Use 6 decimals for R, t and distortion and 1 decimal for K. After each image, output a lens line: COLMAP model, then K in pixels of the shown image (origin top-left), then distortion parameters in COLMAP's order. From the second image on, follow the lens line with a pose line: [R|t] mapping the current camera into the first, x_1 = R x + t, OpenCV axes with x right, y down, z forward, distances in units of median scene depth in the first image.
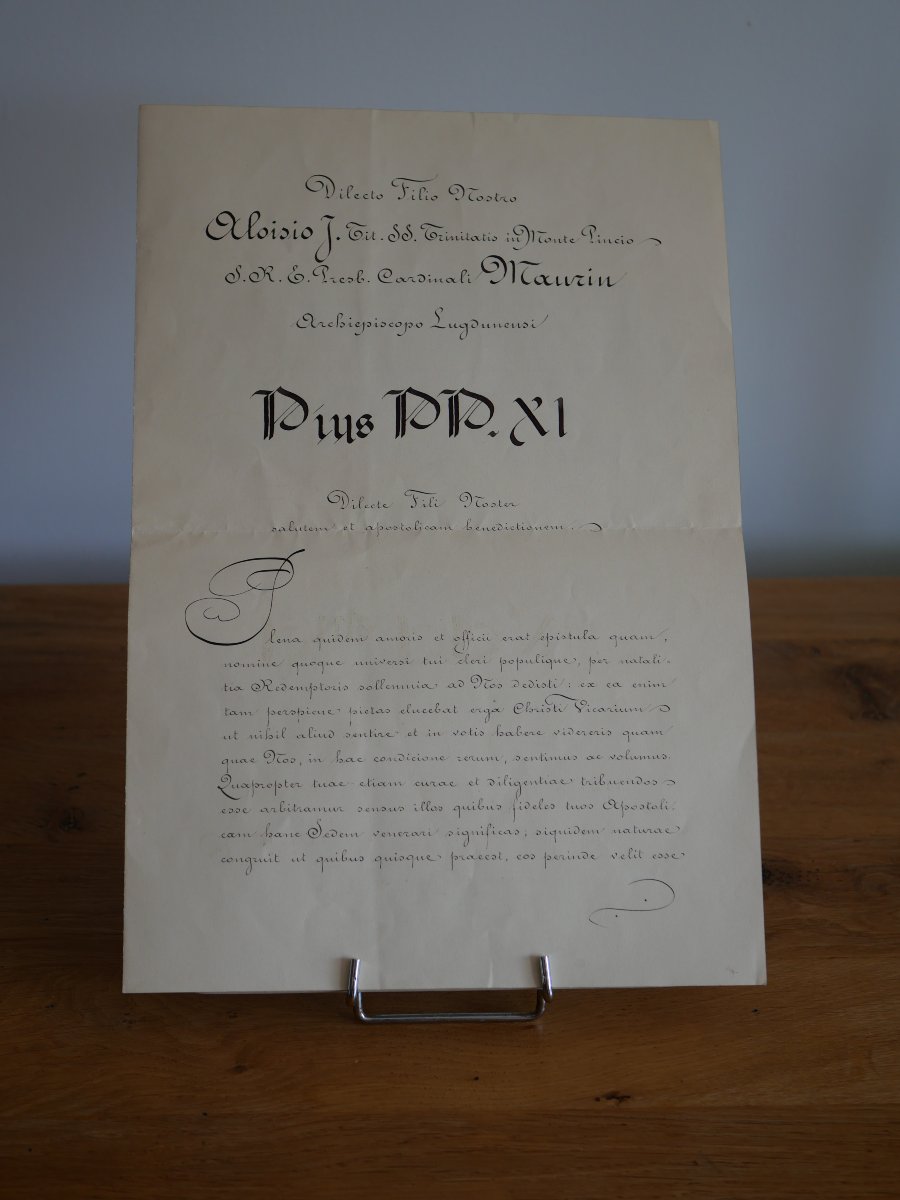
lens RADIAL K [[2107.2, 0, 455.8], [0, 2107.2, 601.9], [0, 0, 1]] dist [0.008650, 0.000000]
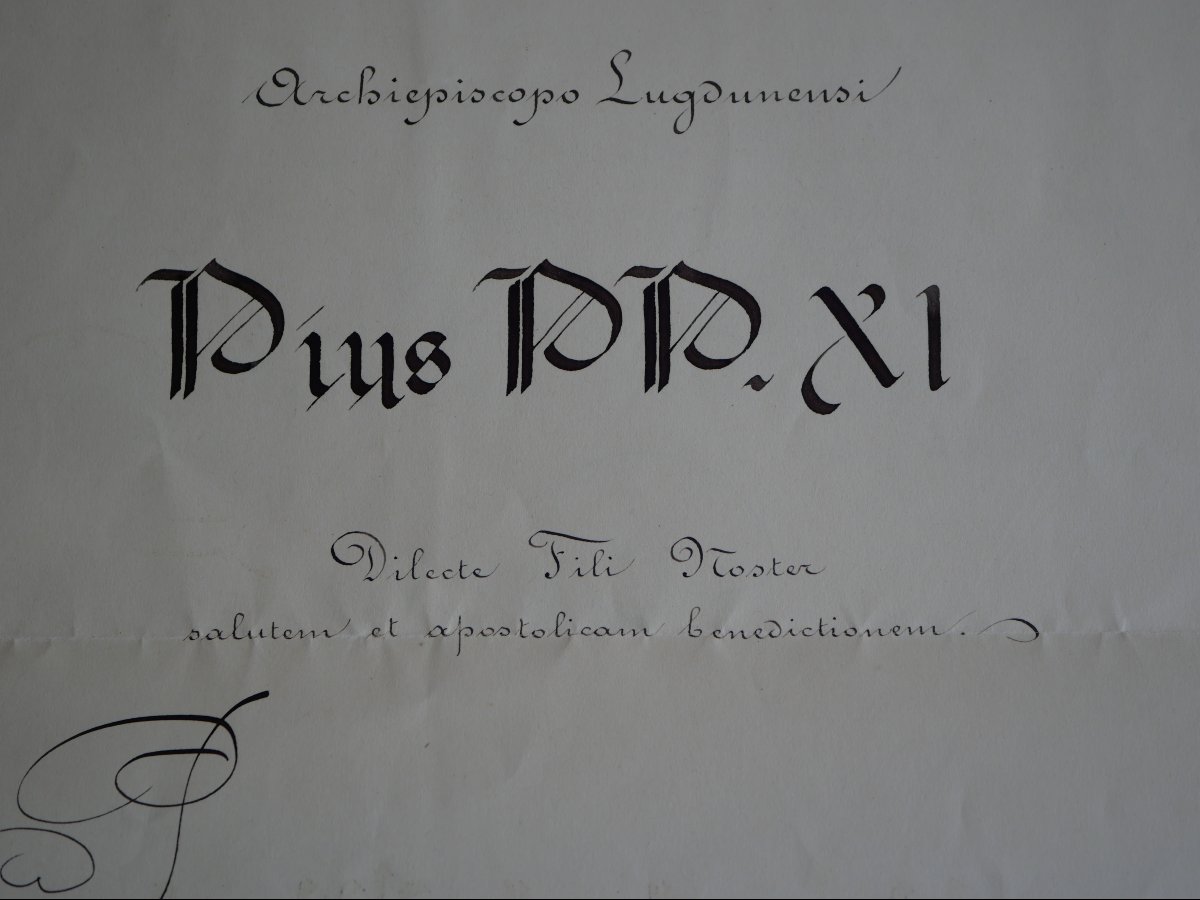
lens RADIAL K [[2107.2, 0, 596.6], [0, 2107.2, 448.0], [0, 0, 1]] dist [0.008650, 0.000000]
pose [[0.998828, 0.004263, -0.048212, 0.006738], [0.000144, 0.995848, 0.091032, -0.103151], [0.048400, -0.090932, 0.994680, 0.612427]]
